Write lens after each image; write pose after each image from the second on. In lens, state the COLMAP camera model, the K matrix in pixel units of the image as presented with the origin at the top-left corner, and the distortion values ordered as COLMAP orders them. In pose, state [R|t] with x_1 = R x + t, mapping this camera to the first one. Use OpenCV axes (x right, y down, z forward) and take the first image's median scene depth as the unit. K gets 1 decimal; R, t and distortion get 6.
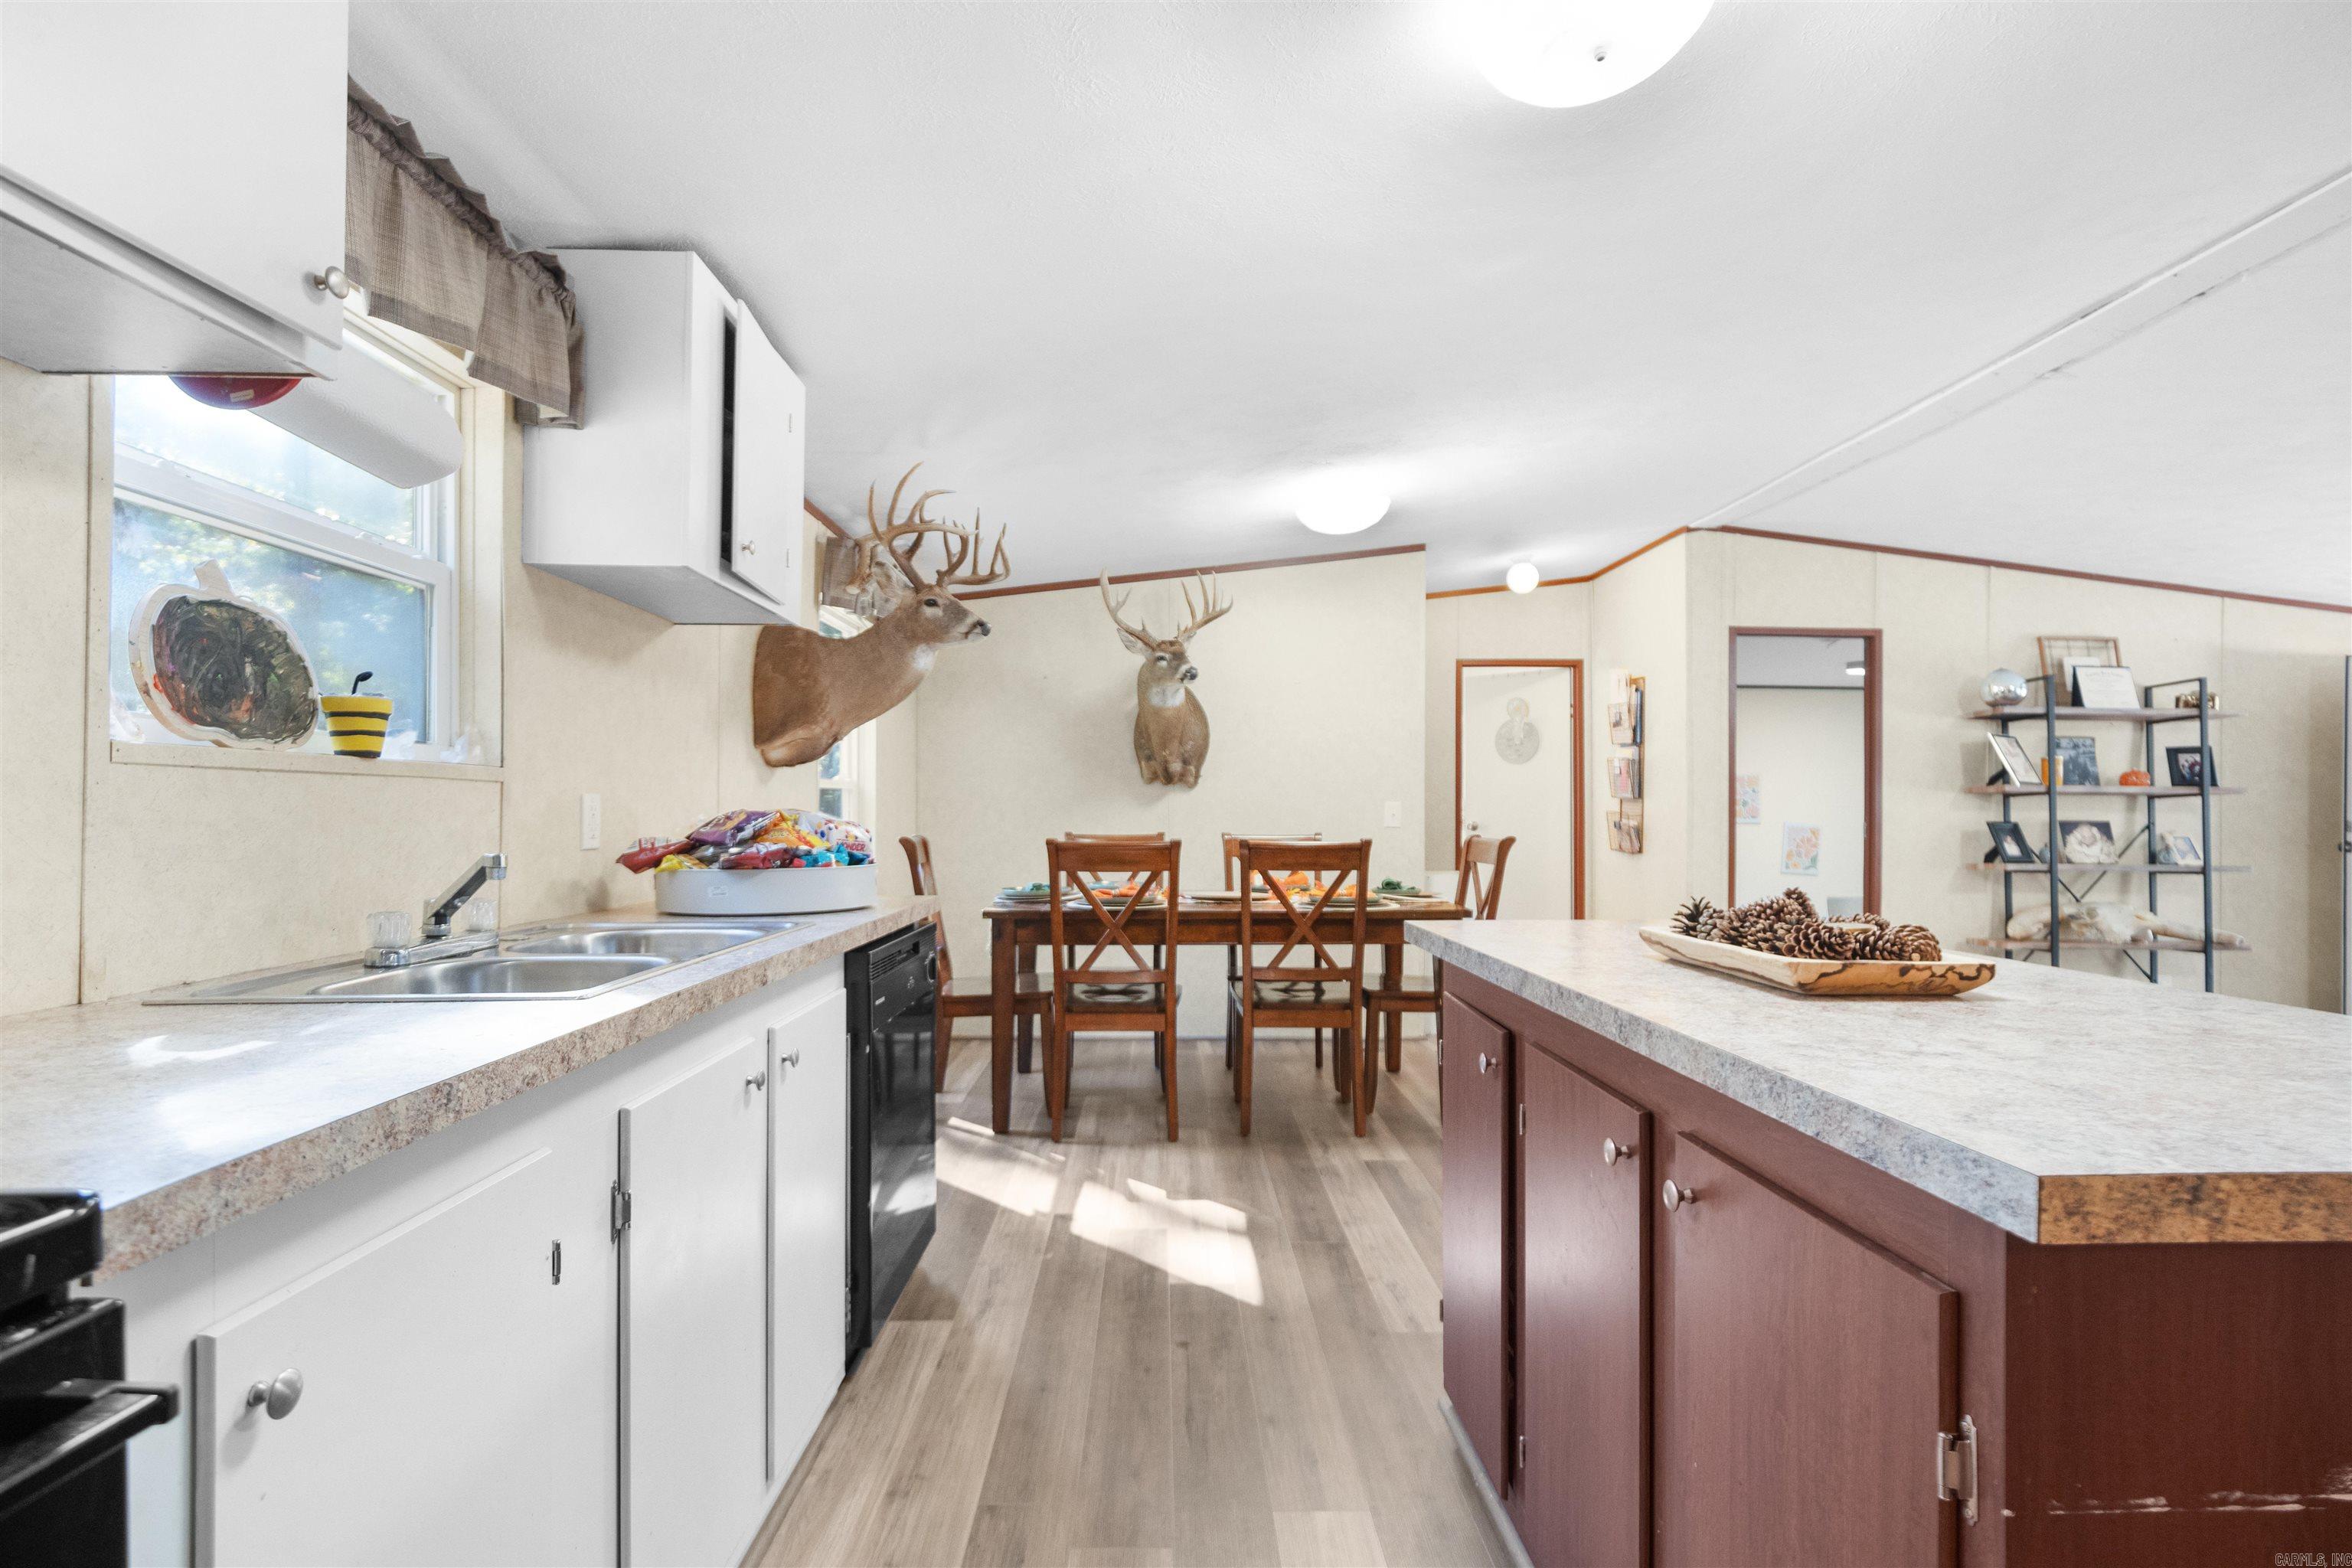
lens RADIAL K [[1112.7, 0, 1182.9], [0, 1112.7, 797.9], [0, 0, 1]] dist [-0.008846, 0.000200]
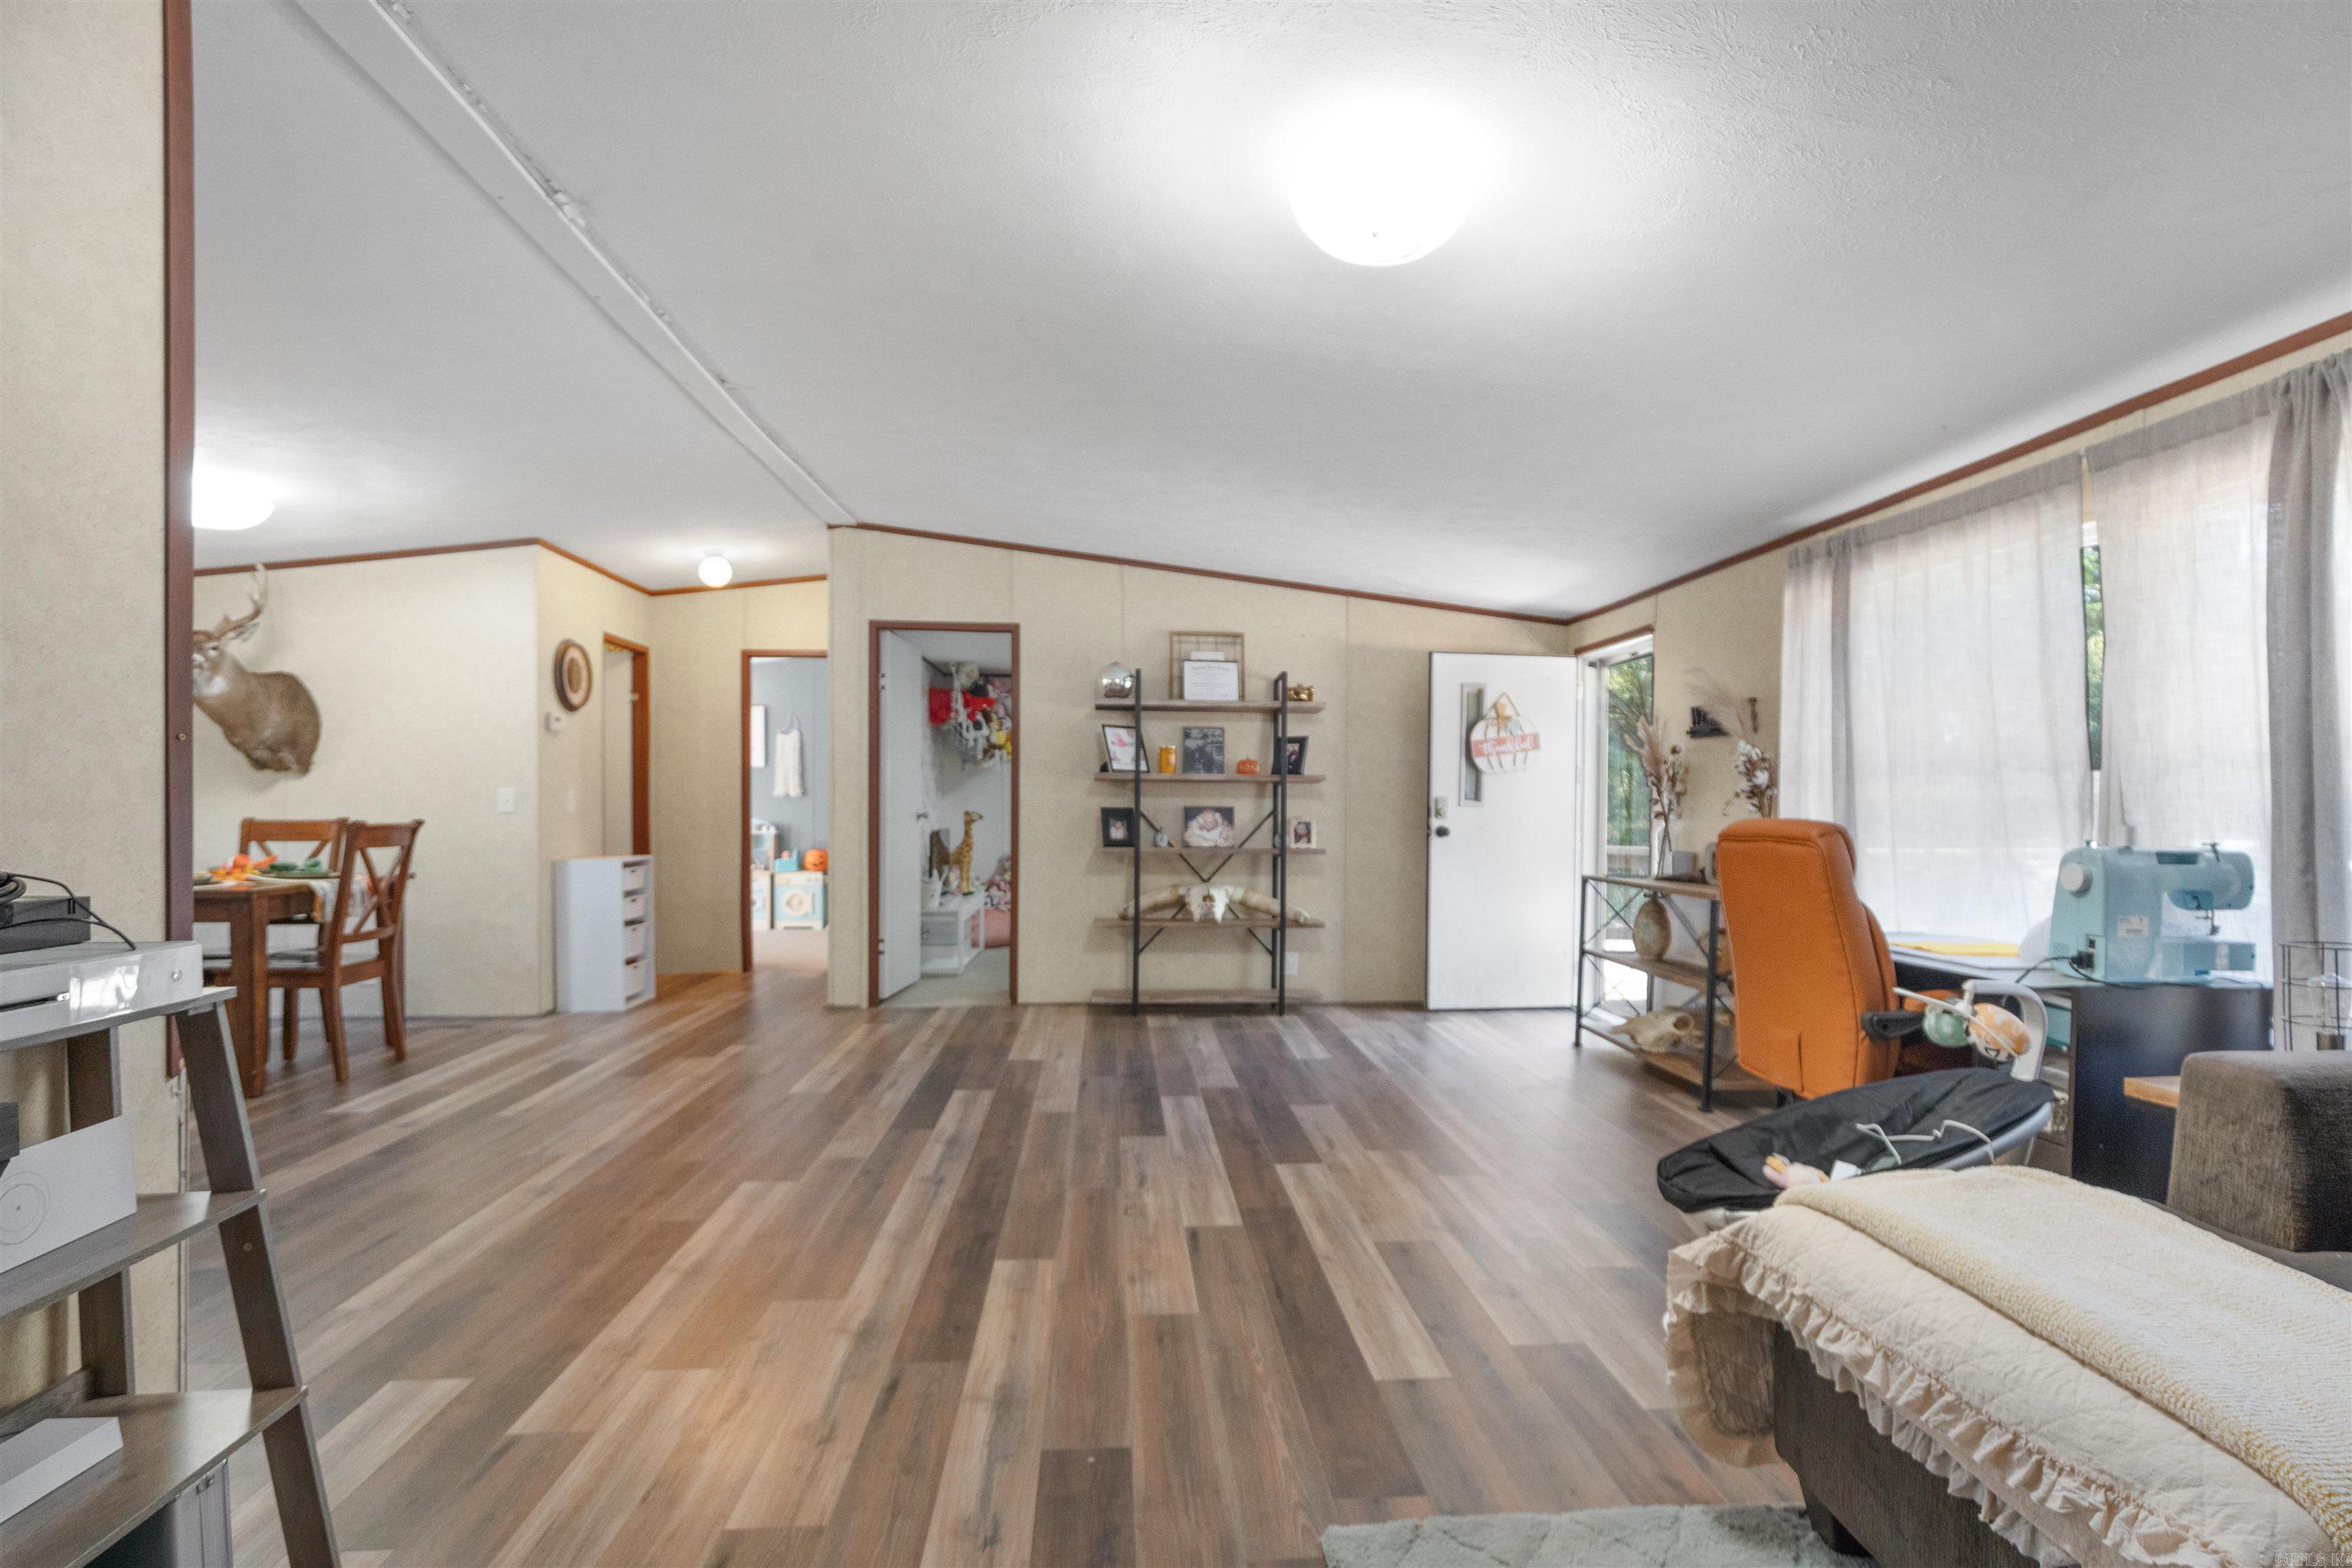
lens RADIAL K [[1122.9, 0, 1190.8], [0, 1122.9, 823.1], [0, 0, 1]] dist [-0.011798, -0.000409]
pose [[0.998044, 0.002283, 0.062478, 0.734615], [-0.004542, 0.999340, 0.036045, -0.002339], [-0.062355, -0.036258, 0.997395, -0.073877]]
